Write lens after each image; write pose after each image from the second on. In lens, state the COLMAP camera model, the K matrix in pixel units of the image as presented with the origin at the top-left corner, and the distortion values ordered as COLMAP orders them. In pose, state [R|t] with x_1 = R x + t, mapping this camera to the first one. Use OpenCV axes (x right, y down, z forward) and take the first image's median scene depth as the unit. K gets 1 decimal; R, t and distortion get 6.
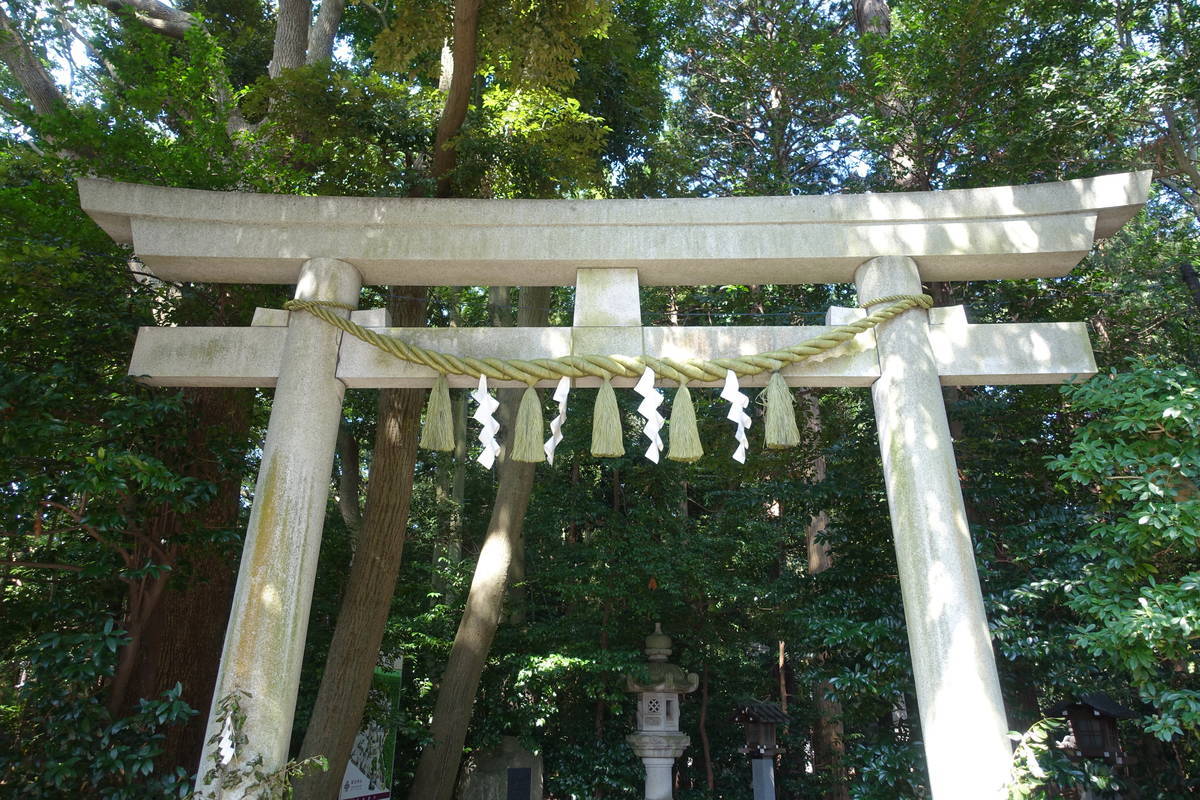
lens RADIAL K [[812.8, 0, 600.0], [0, 812.8, 400.0], [0, 0, 1]] dist [-0.012277, 0.000242]
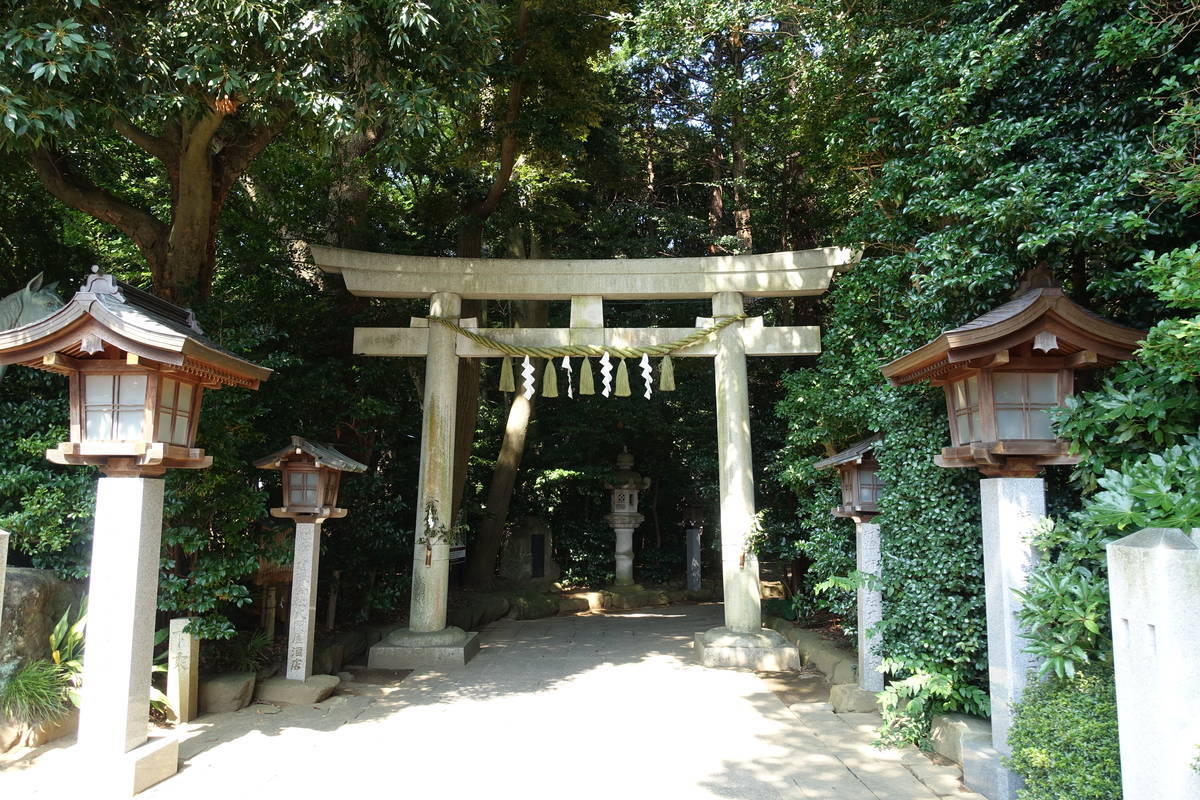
lens RADIAL K [[812.8, 0, 600.0], [0, 812.8, 400.0], [0, 0, 1]] dist [-0.012277, 0.000242]
pose [[0.999929, -0.005628, 0.010478, 0.019950], [0.002848, 0.968644, 0.248436, -0.421238], [-0.011548, -0.248389, 0.968592, -1.018392]]
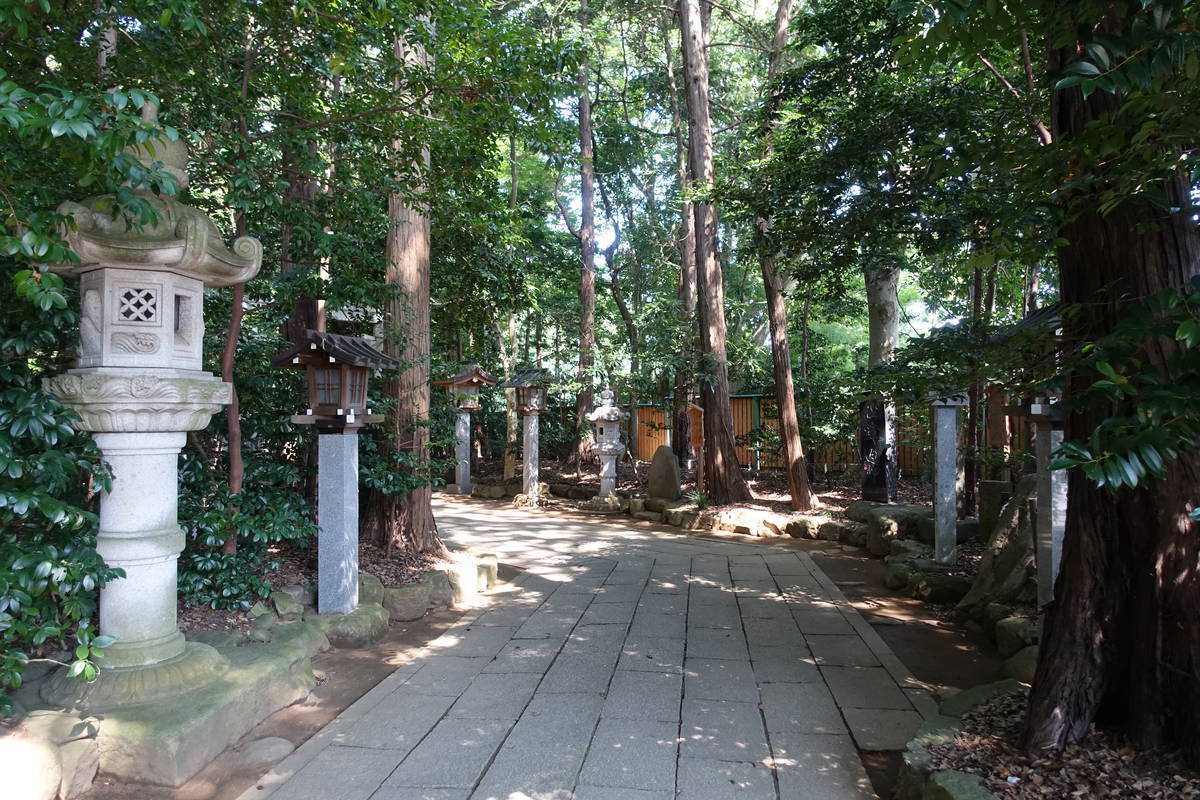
lens RADIAL K [[812.8, 0, 600.0], [0, 812.8, 400.0], [0, 0, 1]] dist [-0.012277, 0.000242]
pose [[0.748406, 0.004180, 0.663228, -0.045976], [-0.238284, 0.934909, 0.262994, 0.578959], [-0.618958, -0.354863, 0.700687, 1.272055]]
